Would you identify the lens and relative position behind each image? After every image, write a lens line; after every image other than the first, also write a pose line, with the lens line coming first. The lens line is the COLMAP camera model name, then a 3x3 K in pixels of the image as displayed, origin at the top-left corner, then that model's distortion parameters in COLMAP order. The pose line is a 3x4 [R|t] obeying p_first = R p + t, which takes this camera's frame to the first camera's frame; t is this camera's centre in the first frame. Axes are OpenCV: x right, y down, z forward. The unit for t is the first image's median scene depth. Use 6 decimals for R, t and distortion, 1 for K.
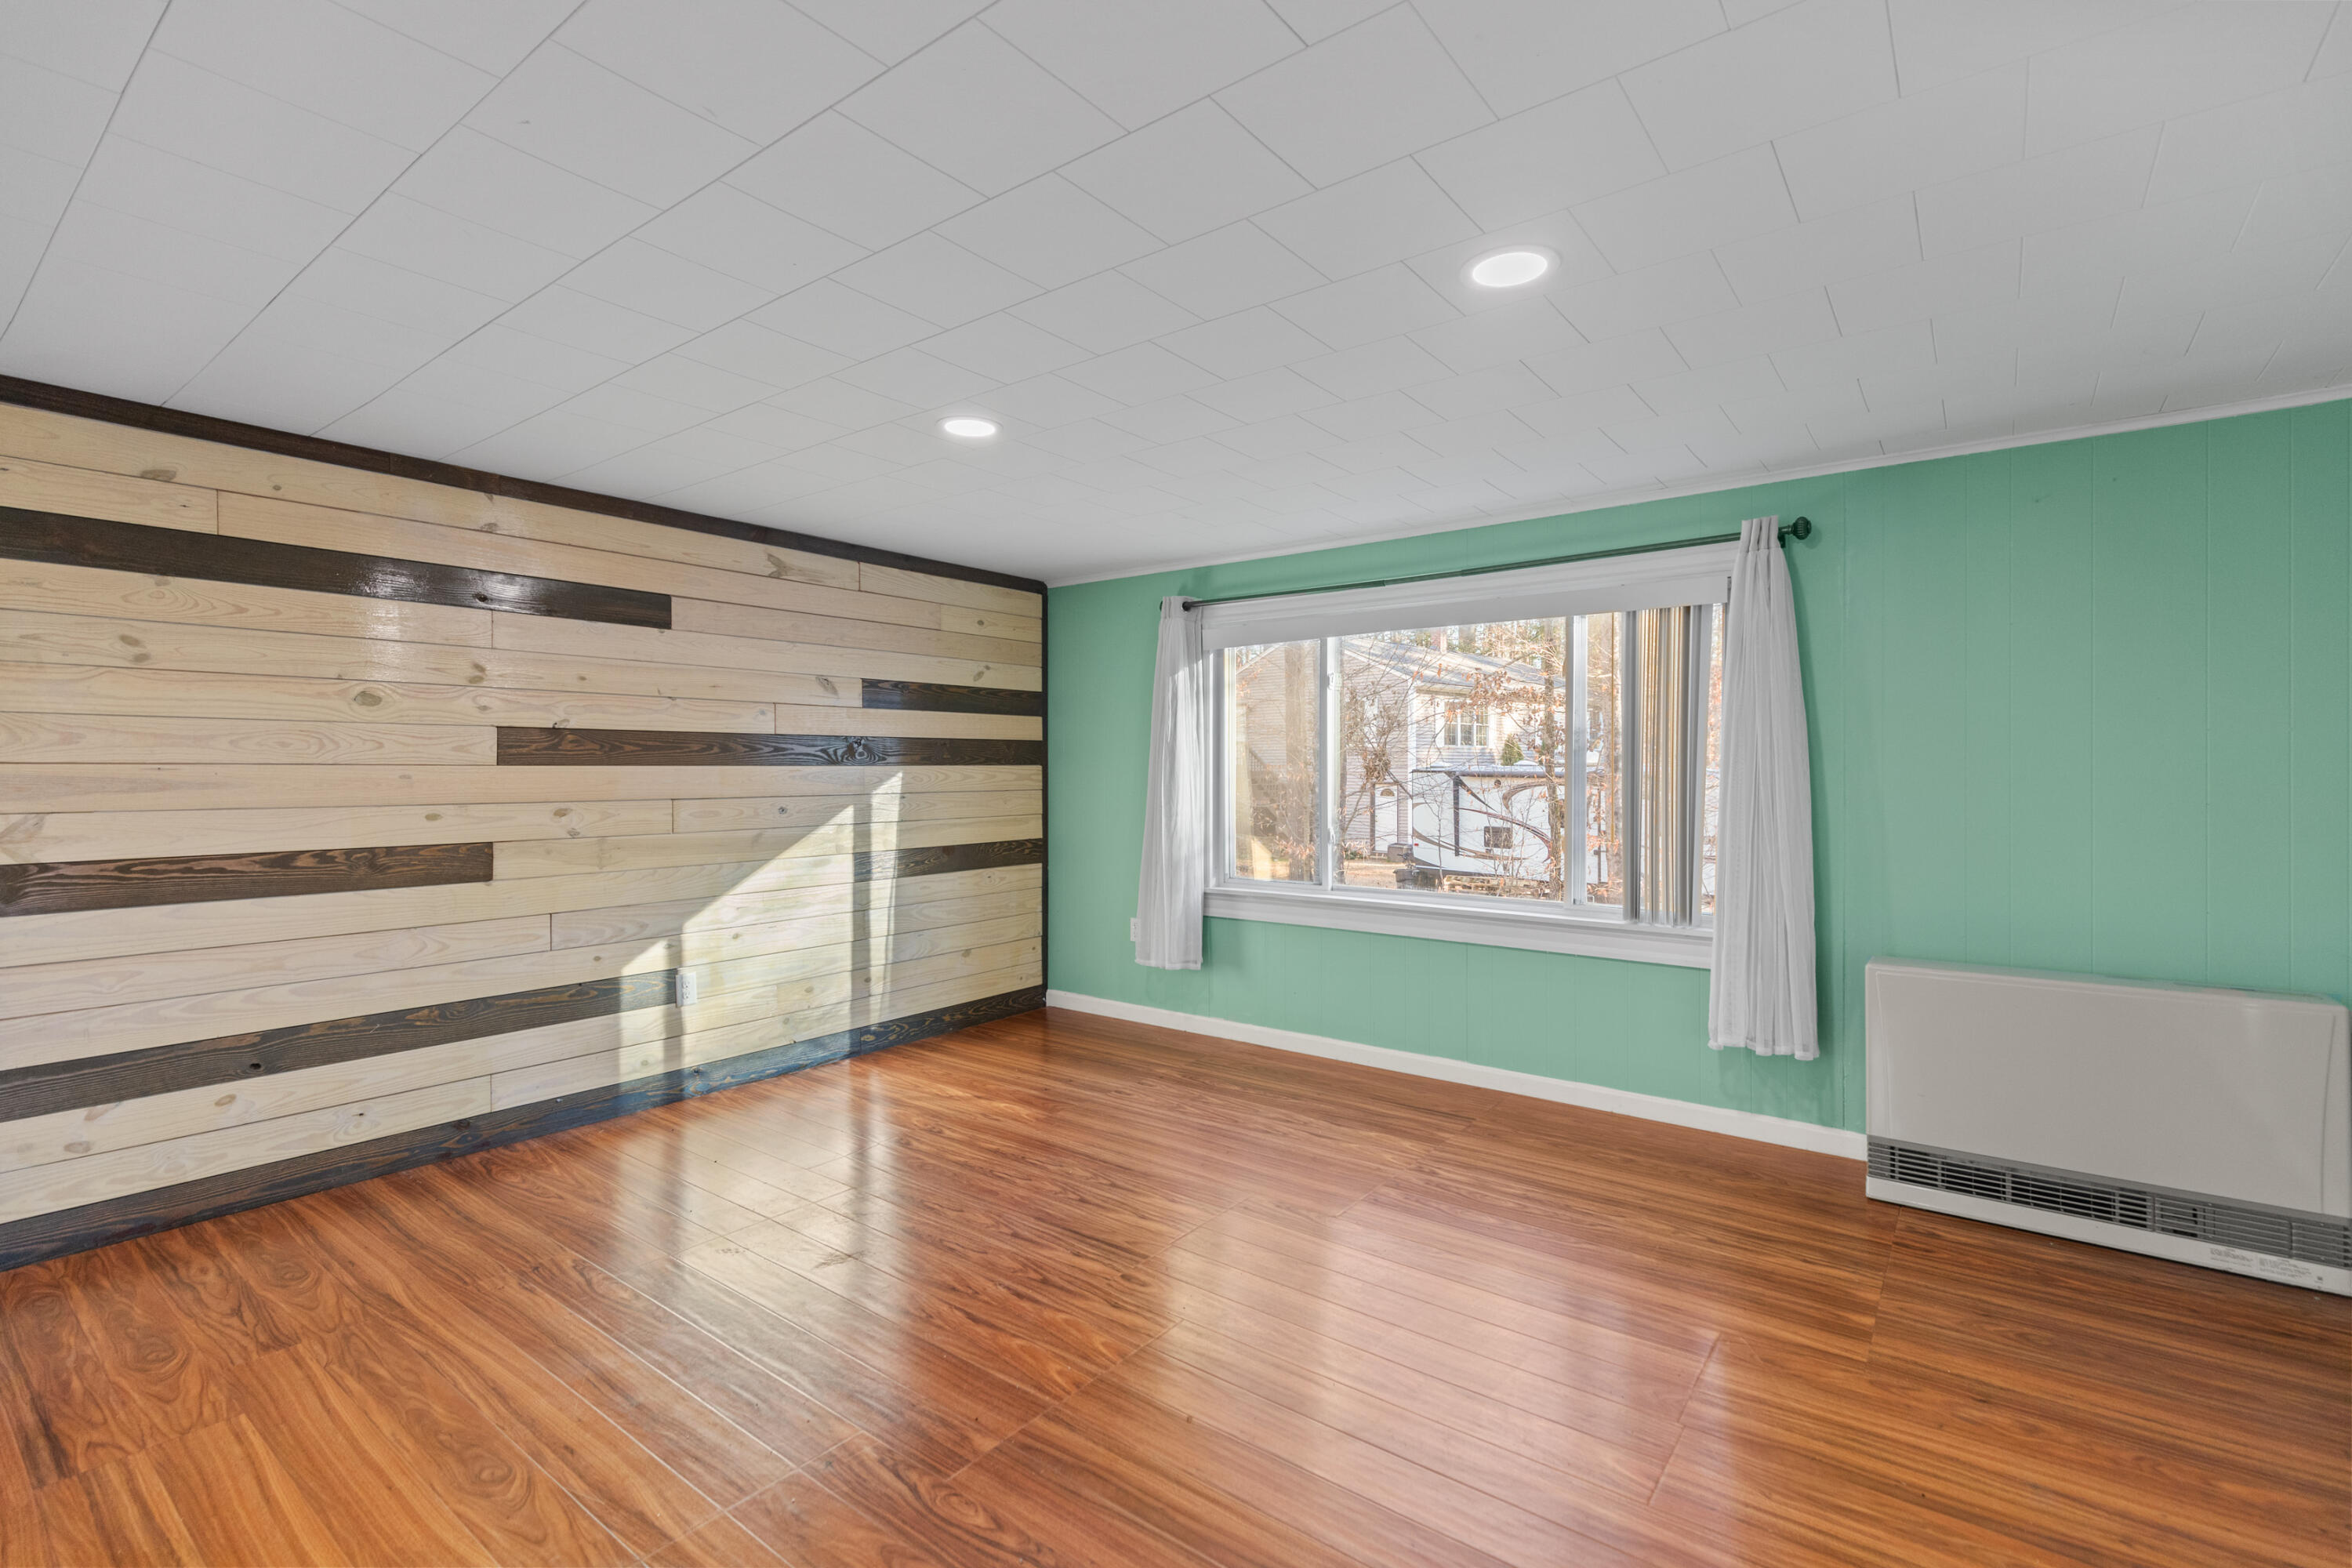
lens RADIAL K [[1074.2, 0, 1188.4], [0, 1074.2, 776.2], [0, 0, 1]] dist [0.015310, -0.000216]
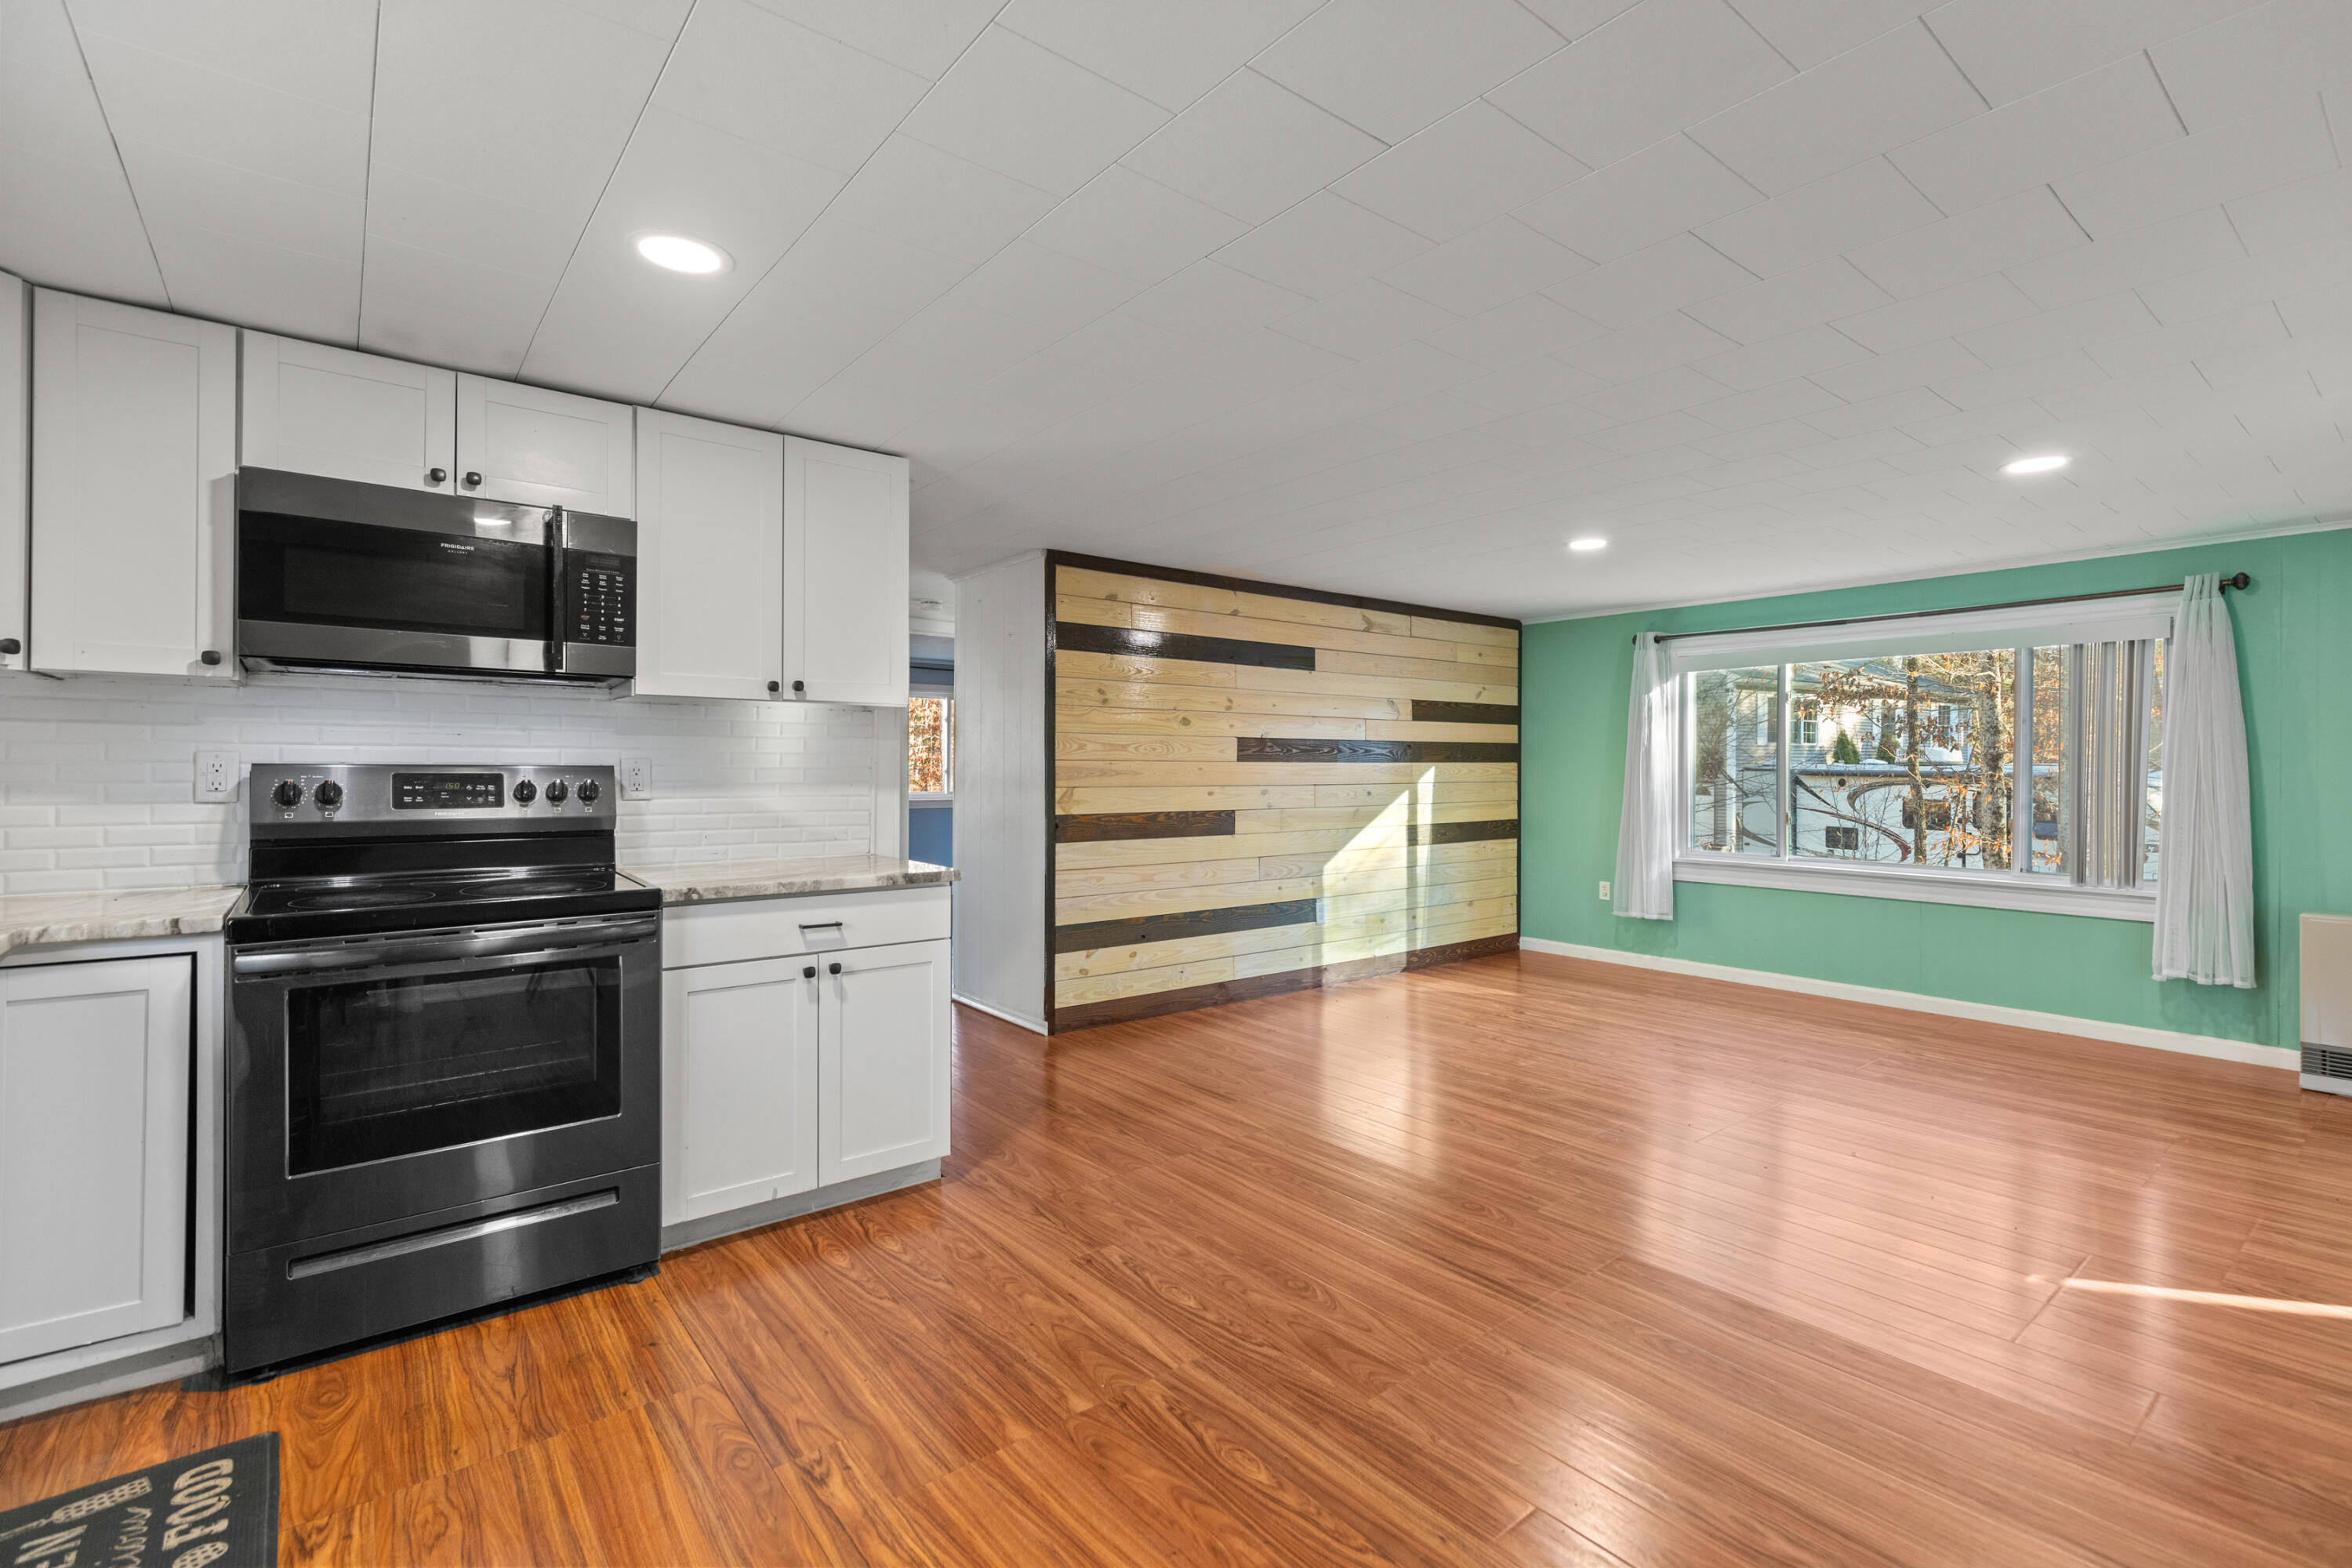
lens RADIAL K [[1070.6, 0, 1174.9], [0, 1070.6, 772.4], [0, 0, 1]] dist [0.003080, 0.000505]
pose [[0.968982, 0.005585, -0.247069, -0.259817], [-0.005762, 0.999983, 0.000007, 0.004787], [0.247064, 0.001416, 0.968998, -0.416399]]
